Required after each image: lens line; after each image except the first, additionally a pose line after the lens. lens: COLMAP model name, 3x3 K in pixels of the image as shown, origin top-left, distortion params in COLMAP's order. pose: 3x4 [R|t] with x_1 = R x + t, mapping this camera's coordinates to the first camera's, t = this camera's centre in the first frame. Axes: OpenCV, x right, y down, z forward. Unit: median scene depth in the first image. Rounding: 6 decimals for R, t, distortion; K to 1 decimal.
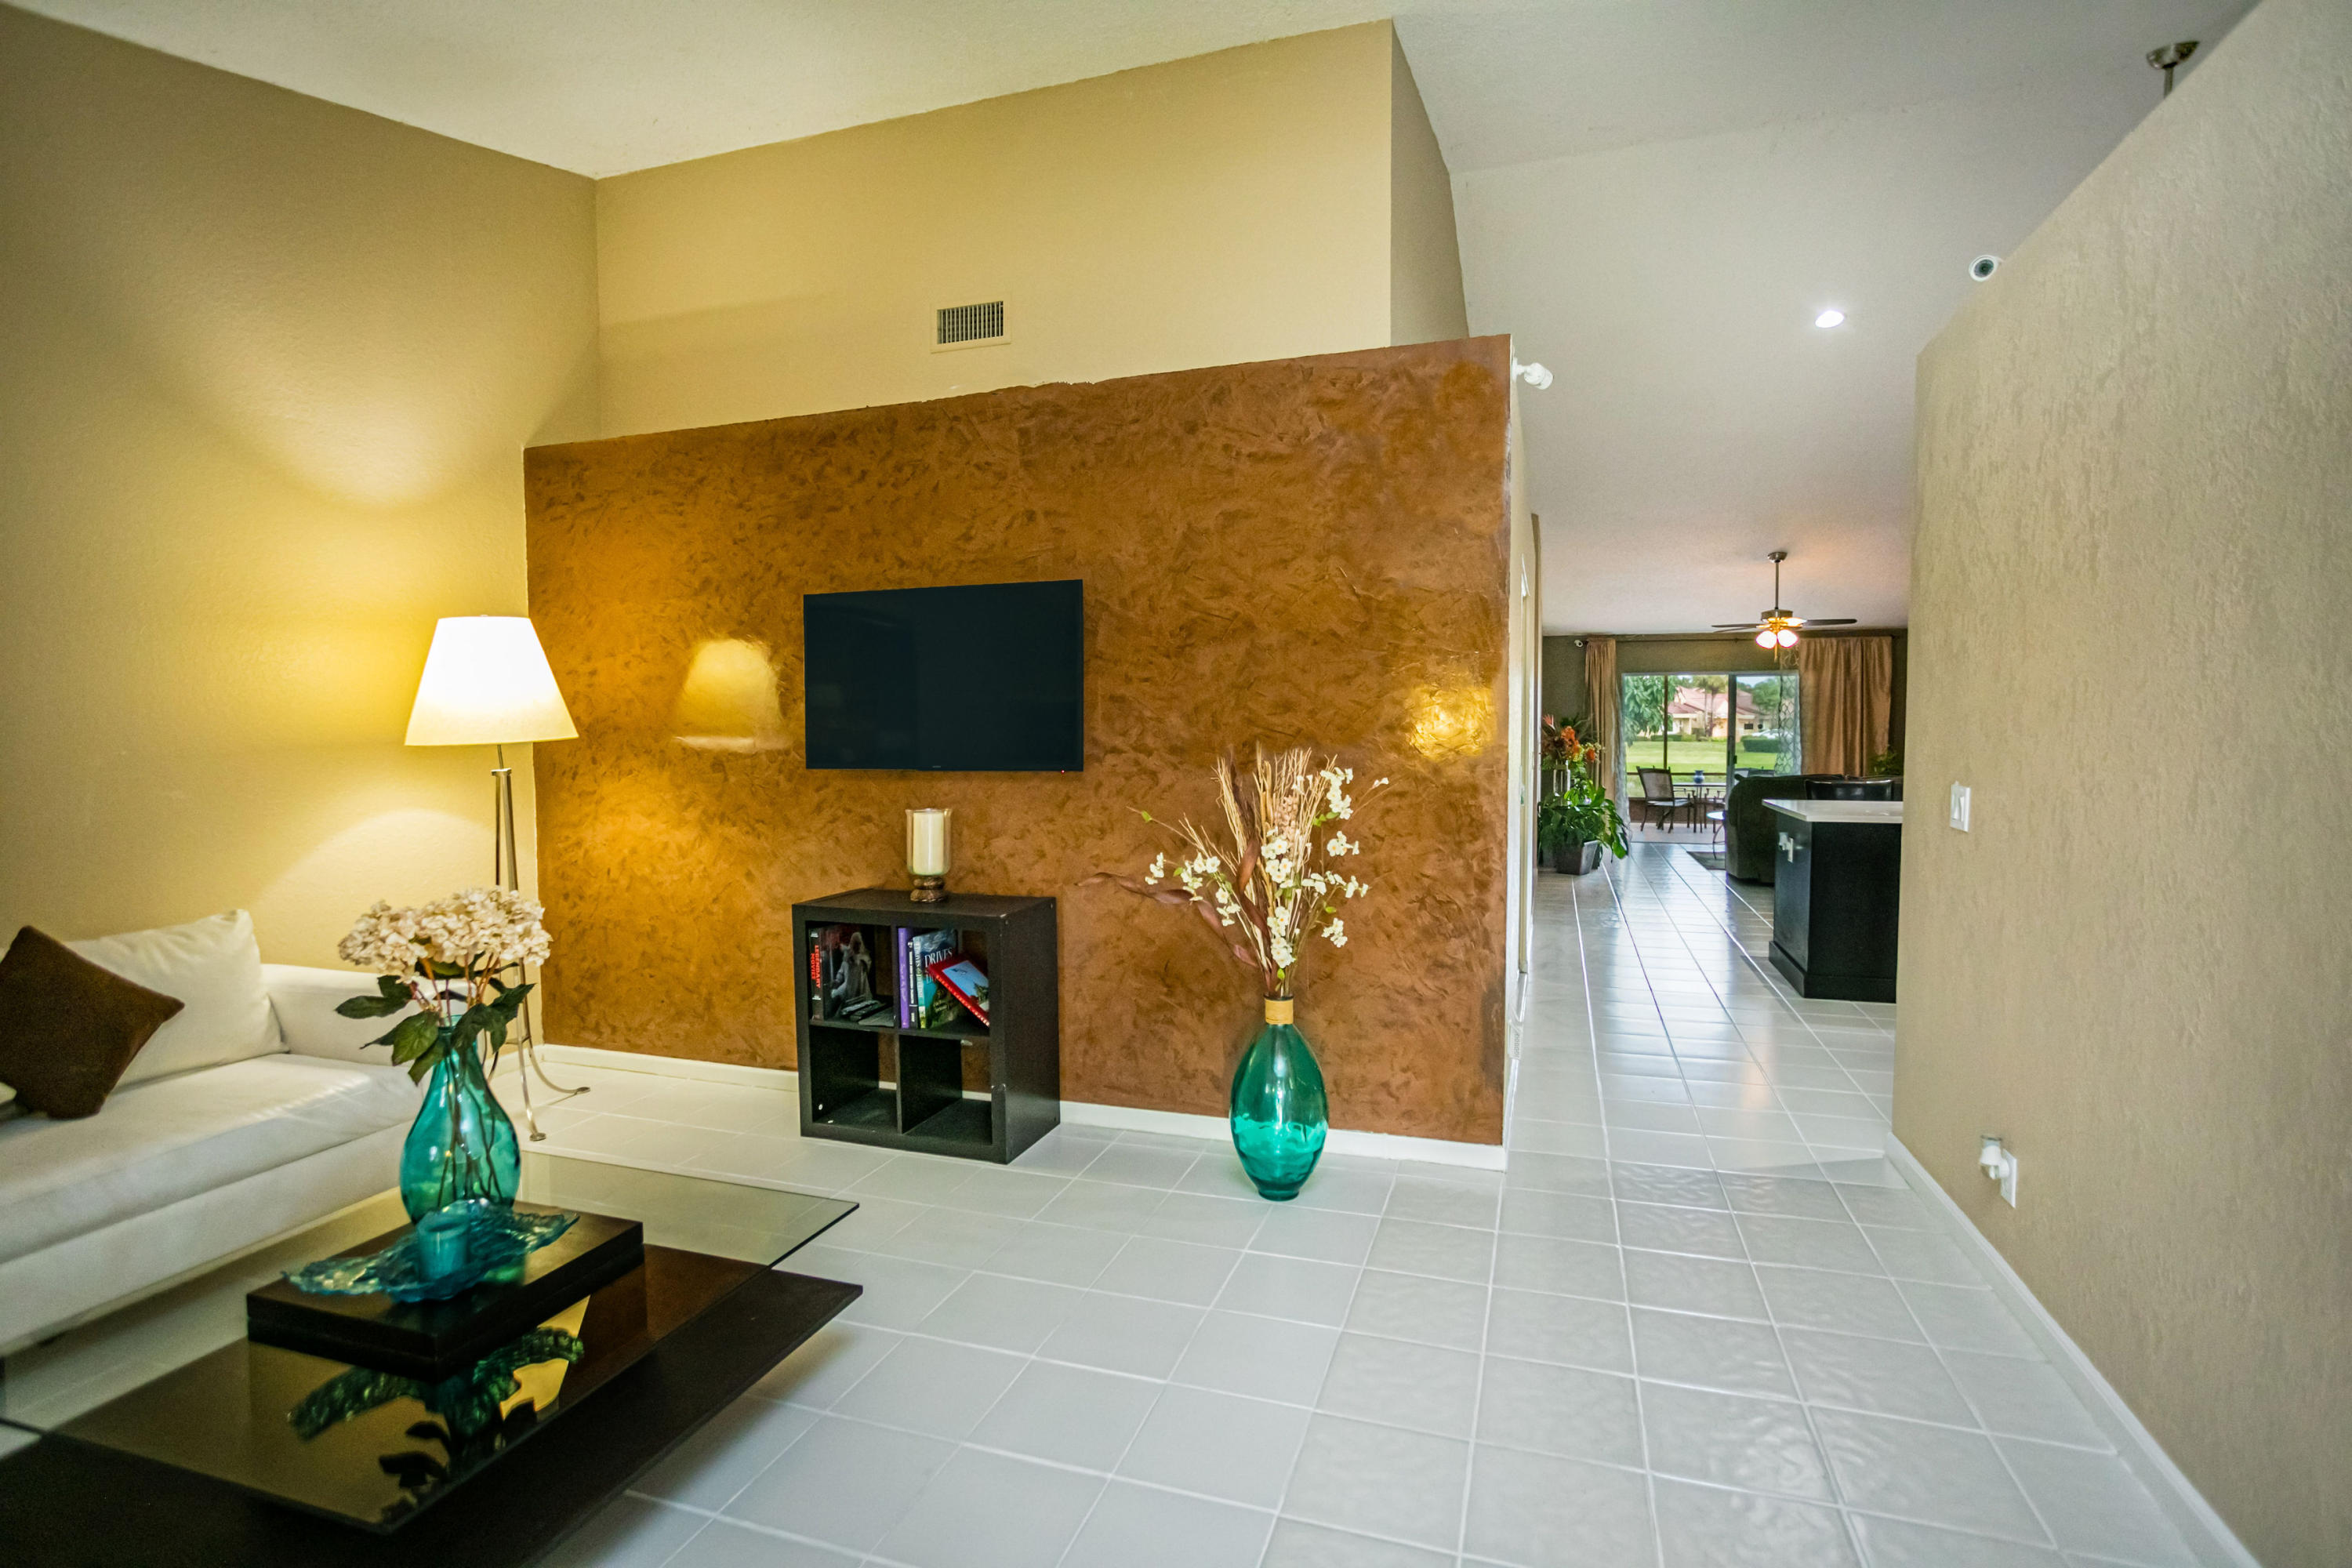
lens RADIAL K [[1123.6, 0, 1223.5], [0, 1123.6, 796.1], [0, 0, 1]] dist [-0.036277, 0.011727]
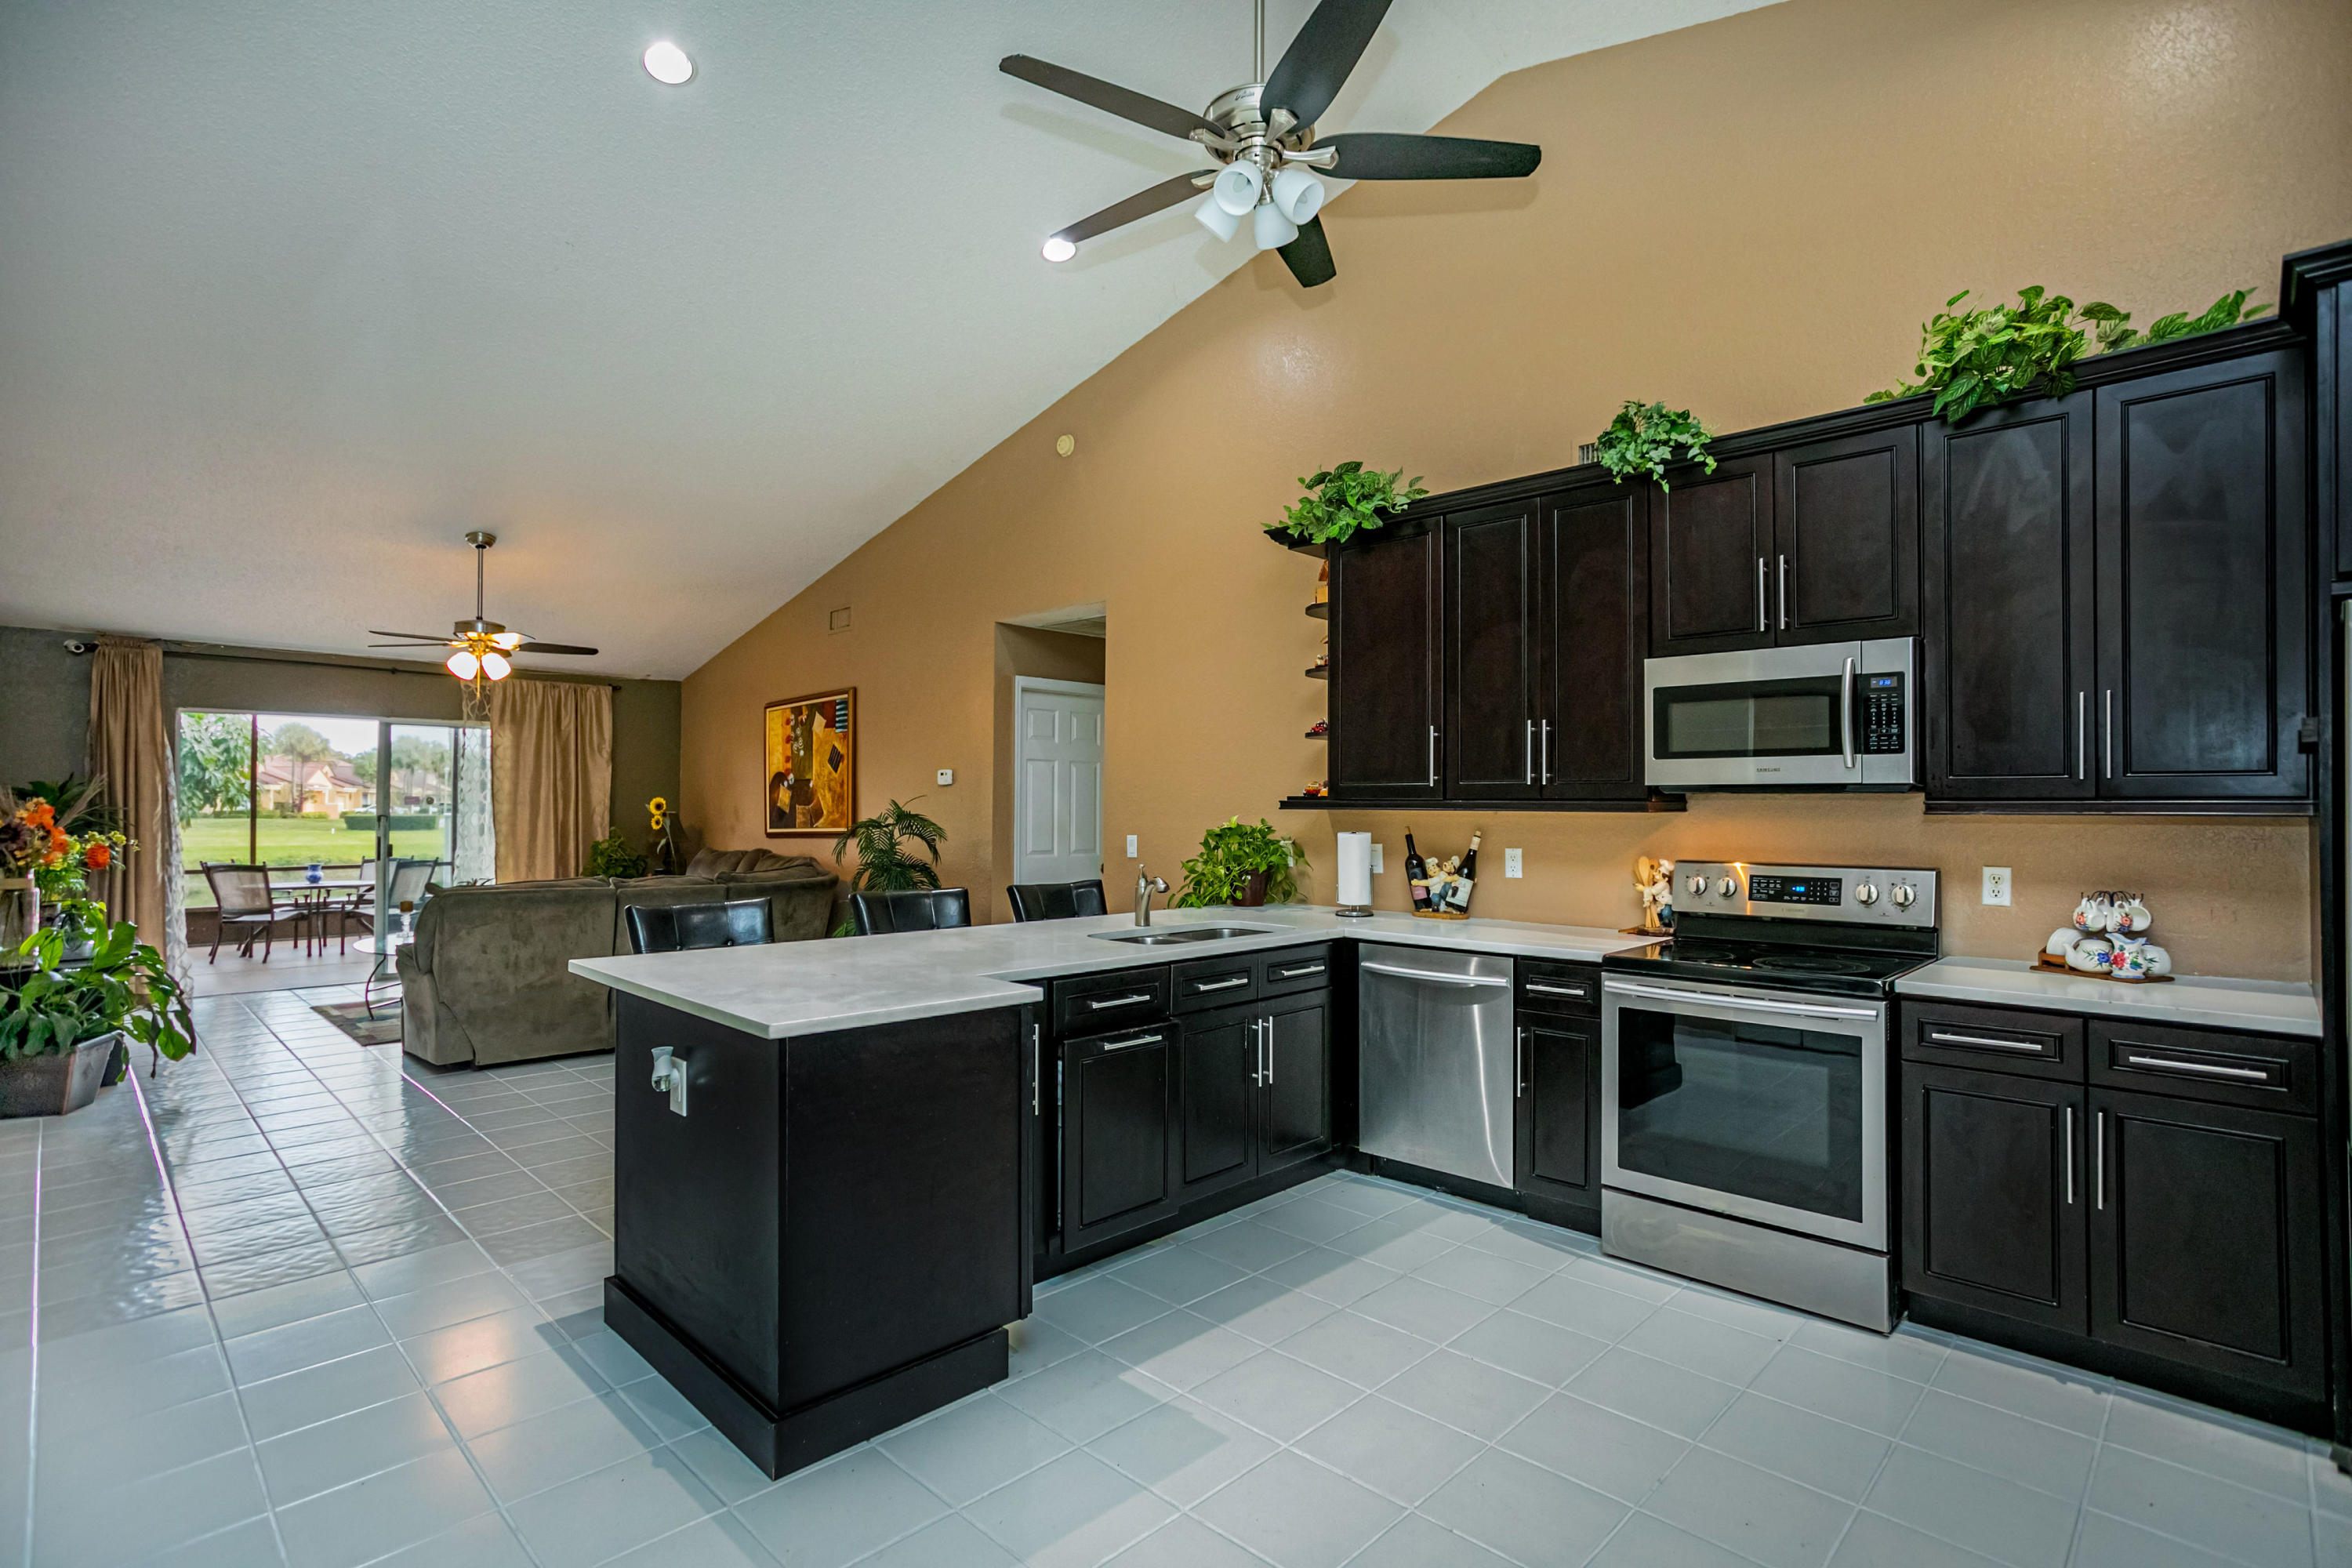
lens RADIAL K [[1123.6, 0, 1185.9], [0, 1123.6, 785.8], [0, 0, 1]] dist [-0.036277, 0.011727]
pose [[0.463247, 0.025253, 0.885870, 0.100048], [0.043614, 0.997733, -0.051249, -0.017505], [-0.885156, 0.062377, 0.461095, 0.289572]]
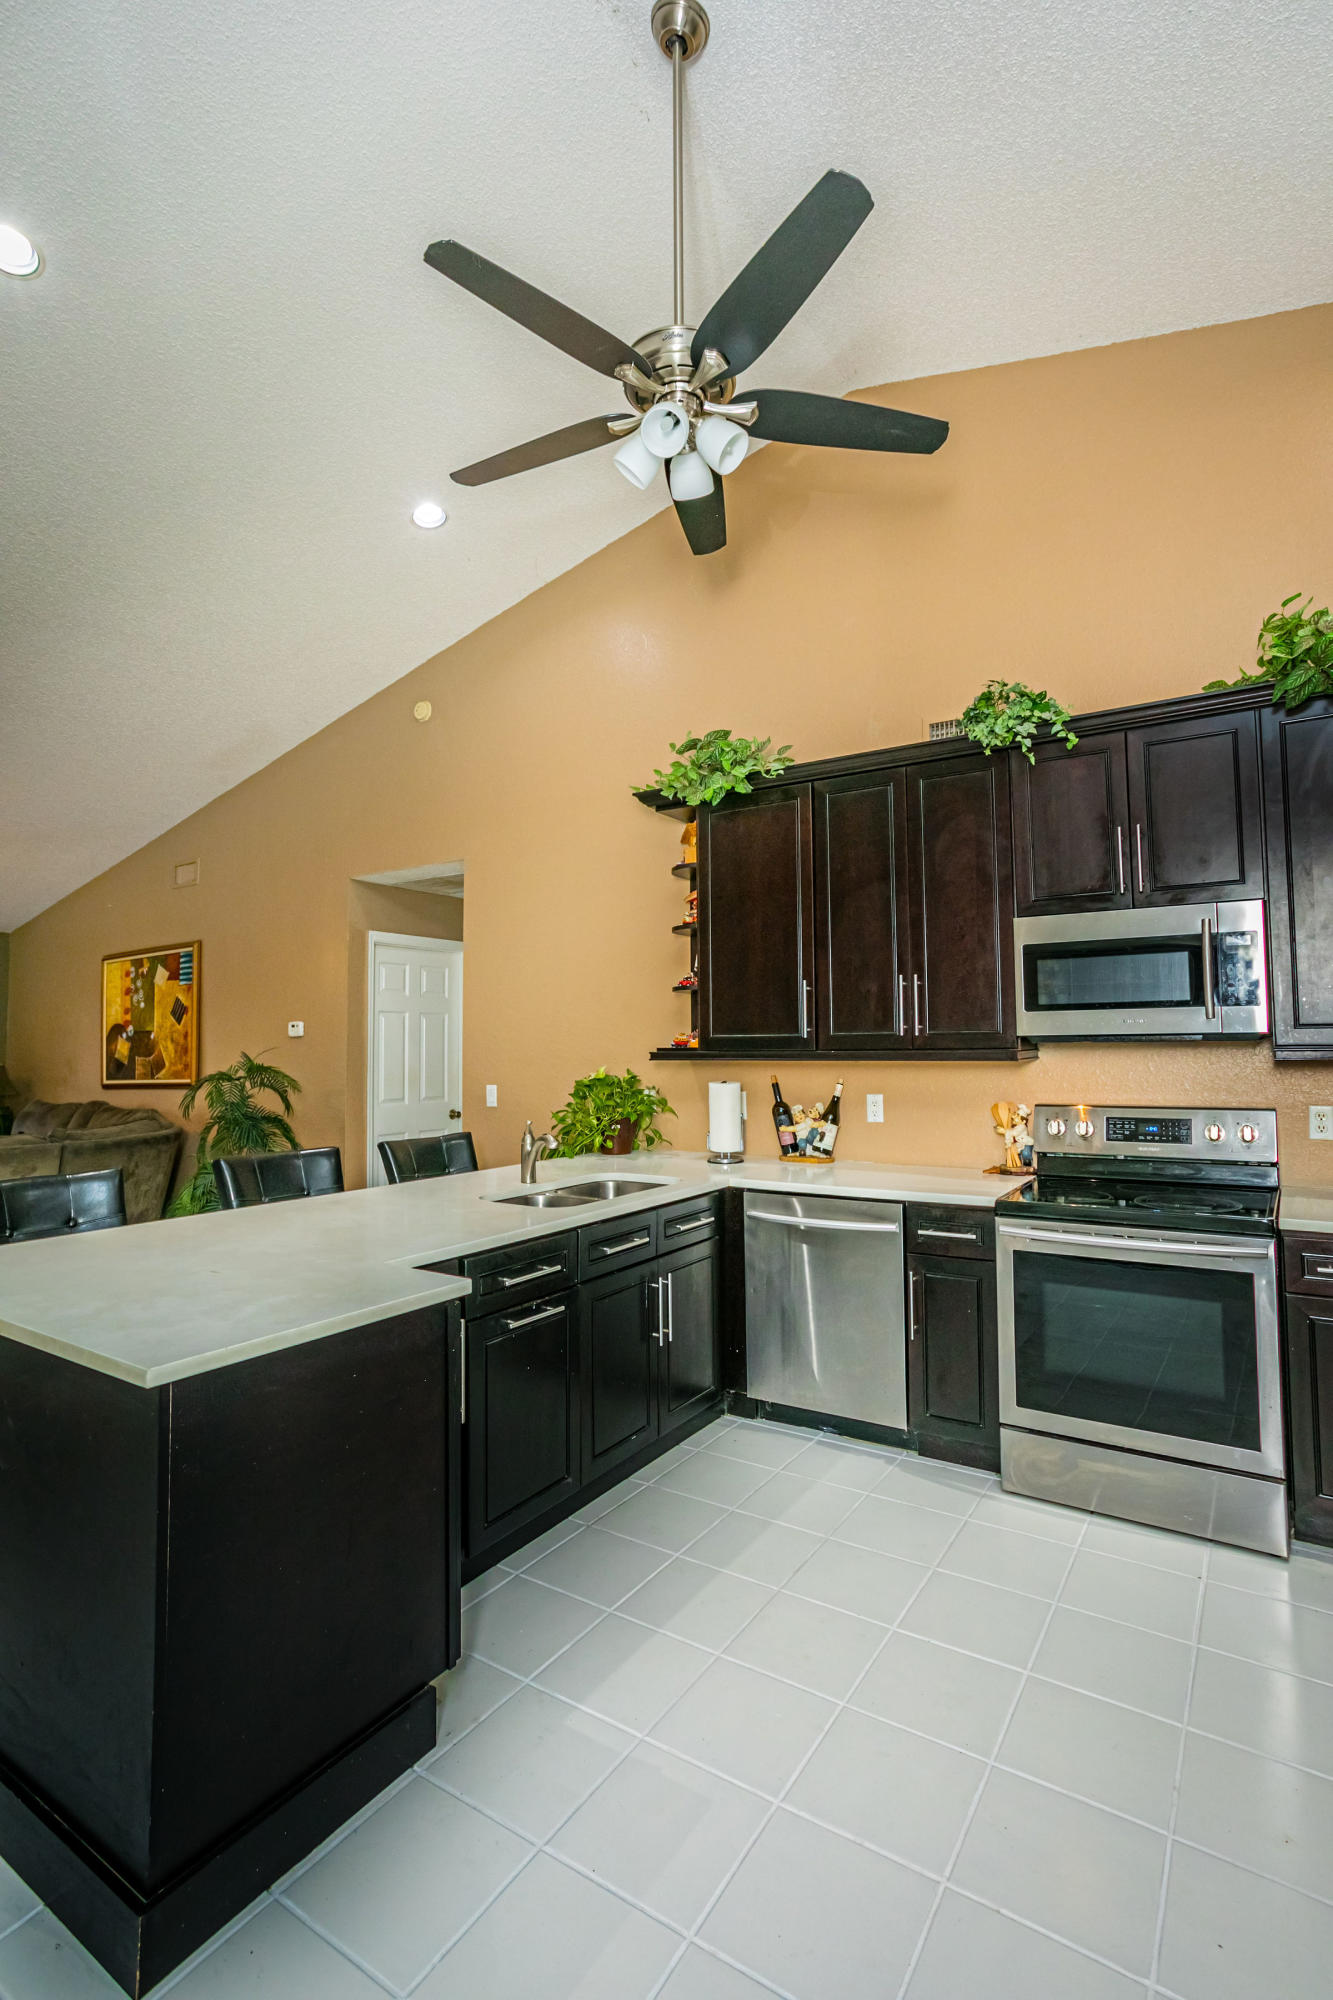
lens RADIAL K [[955.4, 0, 675.2], [0, 955.4, 989.1], [0, 0, 1]] dist [-0.036277, 0.011727]
pose [[0.284508, 0.059885, 0.956801, 0.131513], [0.062672, 0.994750, -0.080895, -0.024664], [-0.956623, 0.082980, 0.279262, 0.332793]]
